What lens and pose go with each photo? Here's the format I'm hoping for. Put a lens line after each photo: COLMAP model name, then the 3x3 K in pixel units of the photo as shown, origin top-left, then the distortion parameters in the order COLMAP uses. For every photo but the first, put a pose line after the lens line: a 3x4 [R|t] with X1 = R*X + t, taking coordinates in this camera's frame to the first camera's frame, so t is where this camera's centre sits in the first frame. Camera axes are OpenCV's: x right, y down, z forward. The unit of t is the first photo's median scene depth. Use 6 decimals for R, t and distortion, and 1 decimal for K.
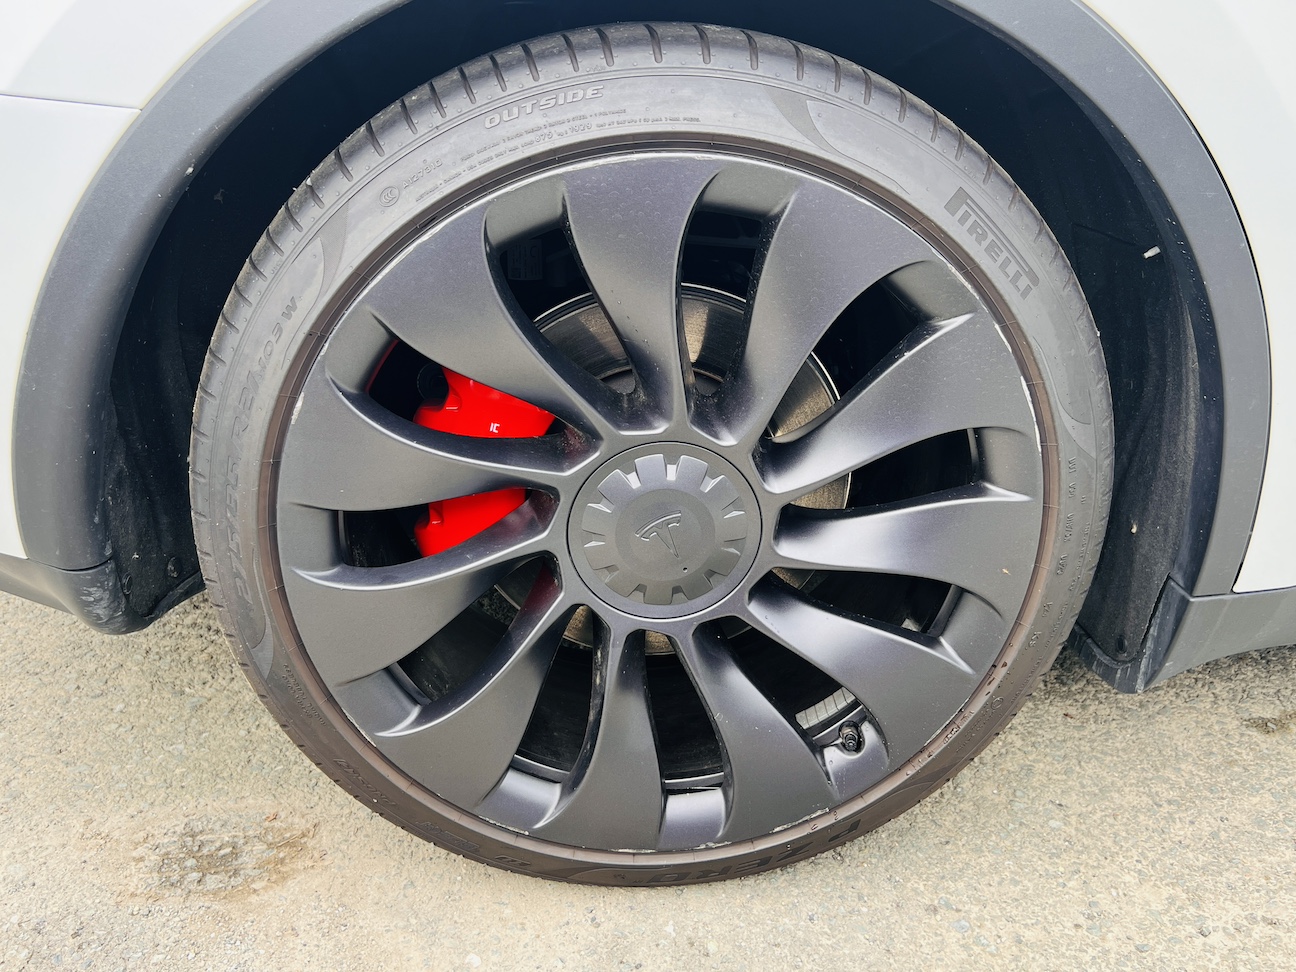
lens RADIAL K [[1121.2, 0, 648.6], [0, 1121.2, 486.4], [0, 0, 1]] dist [0.041142, -0.063199]
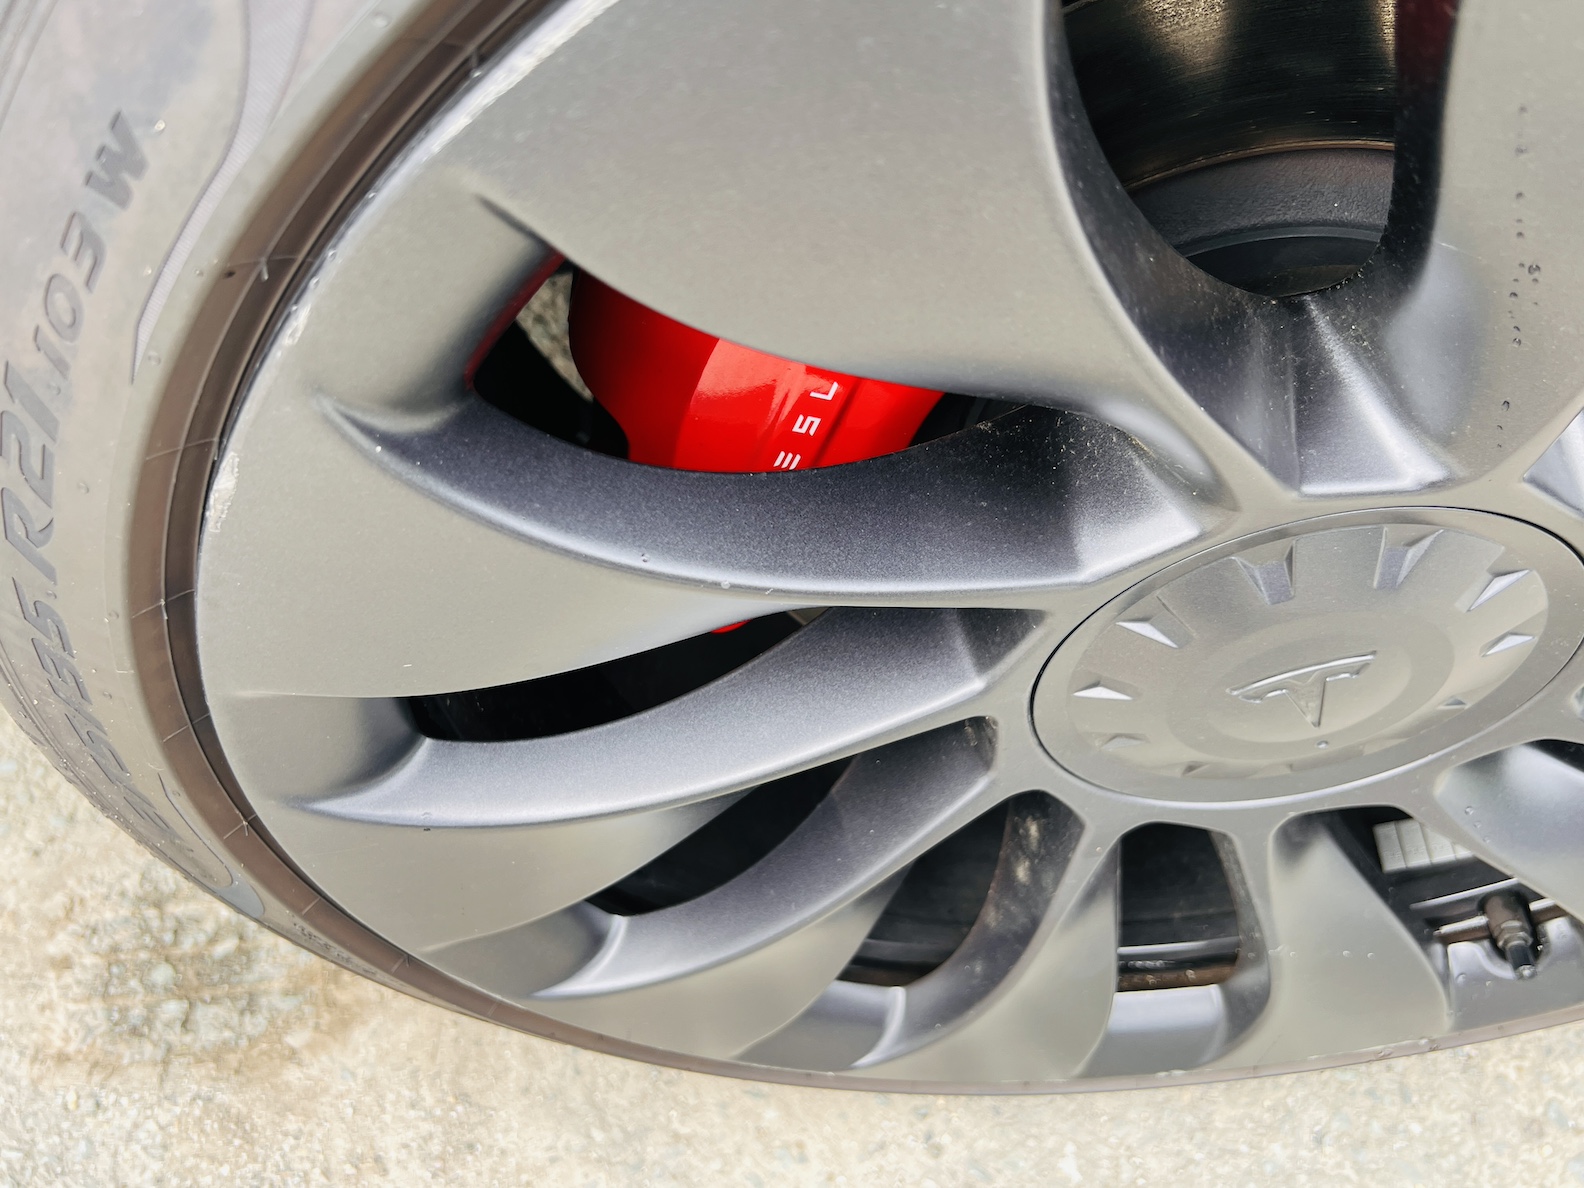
lens RADIAL K [[1370.4, 0, 793.3], [0, 1370.4, 603.3], [0, 0, 1]] dist [0.041142, -0.063199]
pose [[0.998388, 0.038610, 0.041602, -0.158696], [-0.054562, 0.854795, 0.516090, -0.185479], [-0.015635, -0.517528, 0.855523, 0.588117]]
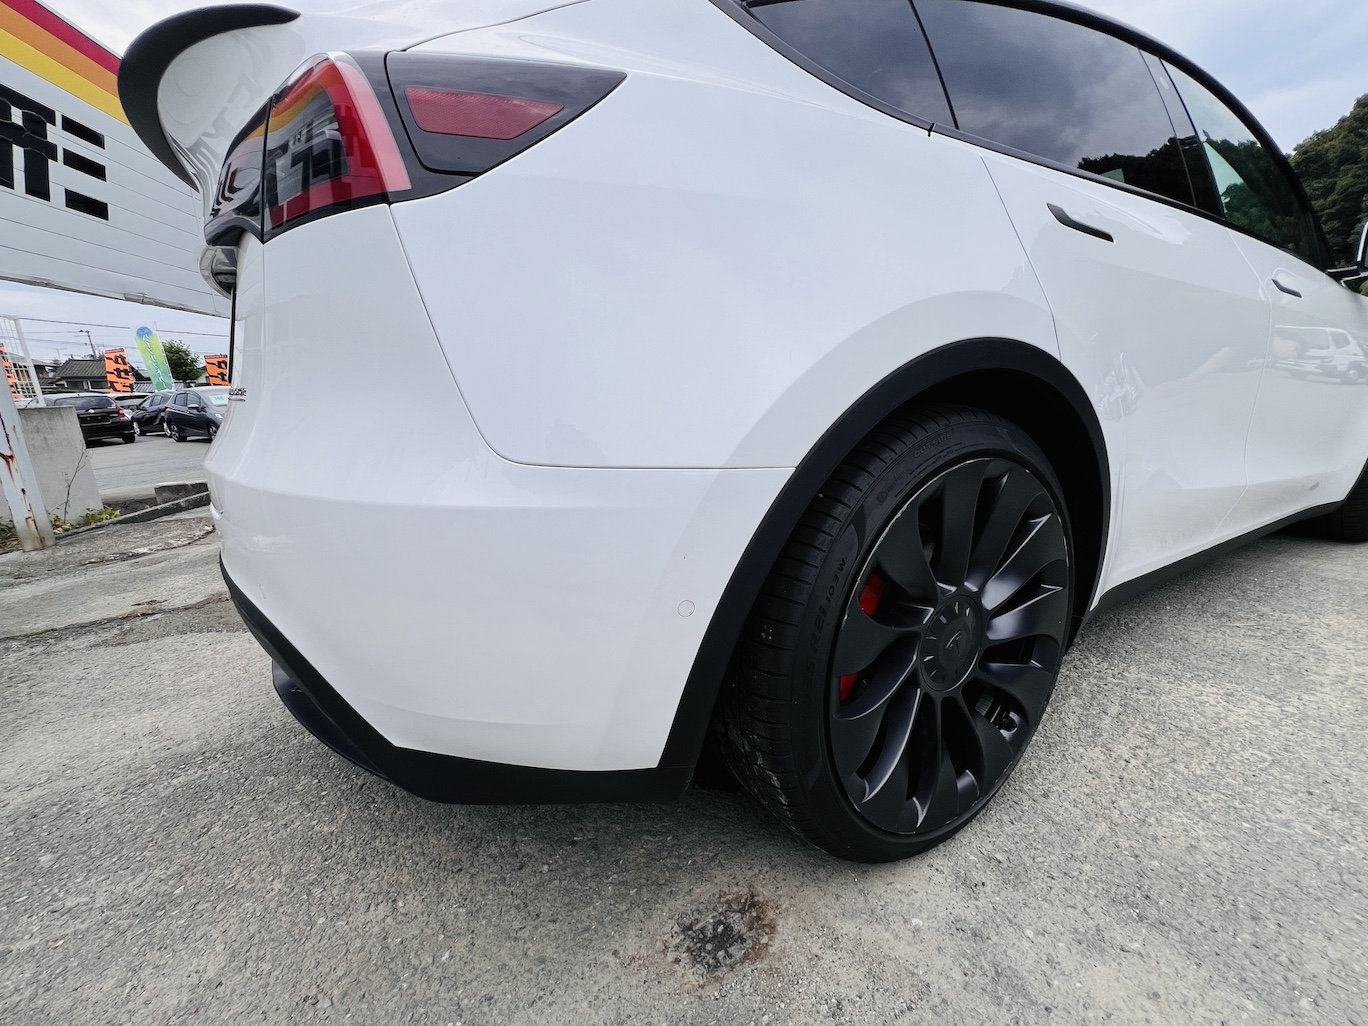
lens RADIAL K [[539.3, 0, 680.5], [0, 539.3, 506.8], [0, 0, 1]] dist [-0.002532, -0.000178]
pose [[0.896674, -0.145498, 0.418099, -0.729380], [0.236984, 0.955487, -0.175738, -0.126930], [-0.373918, 0.256662, 0.891241, 0.239540]]
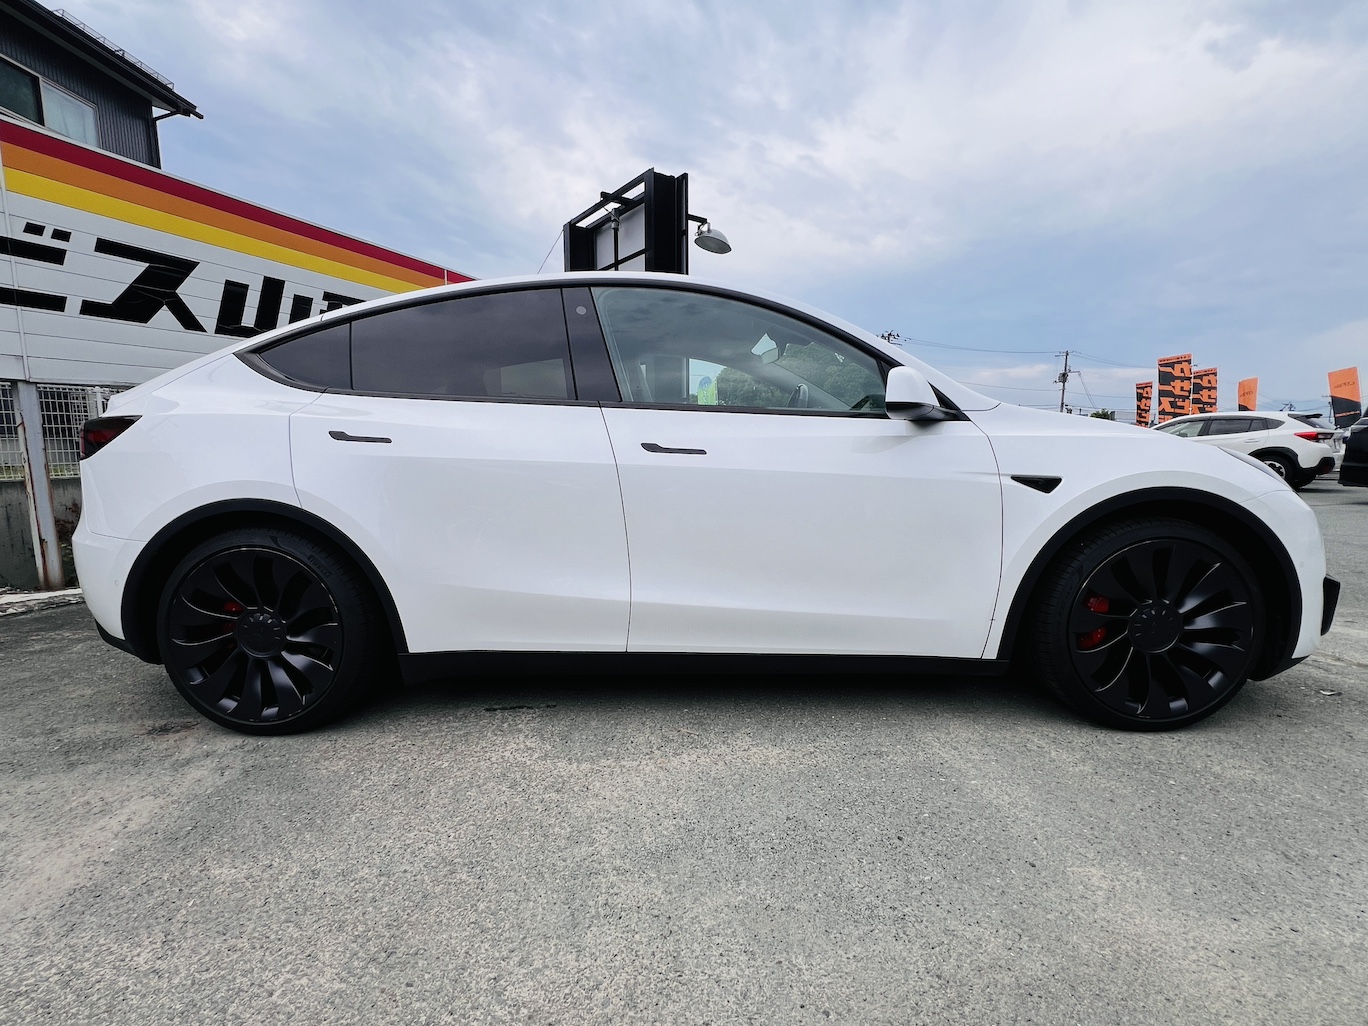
lens RADIAL K [[592.1, 0, 655.1], [0, 592.1, 502.6], [0, 0, 1]] dist [-0.001813, 0.000810]
pose [[0.995855, -0.020644, -0.088577, 1.607229], [-0.011132, 0.938909, -0.343985, 0.312678], [0.090267, 0.343545, 0.934788, -1.078200]]
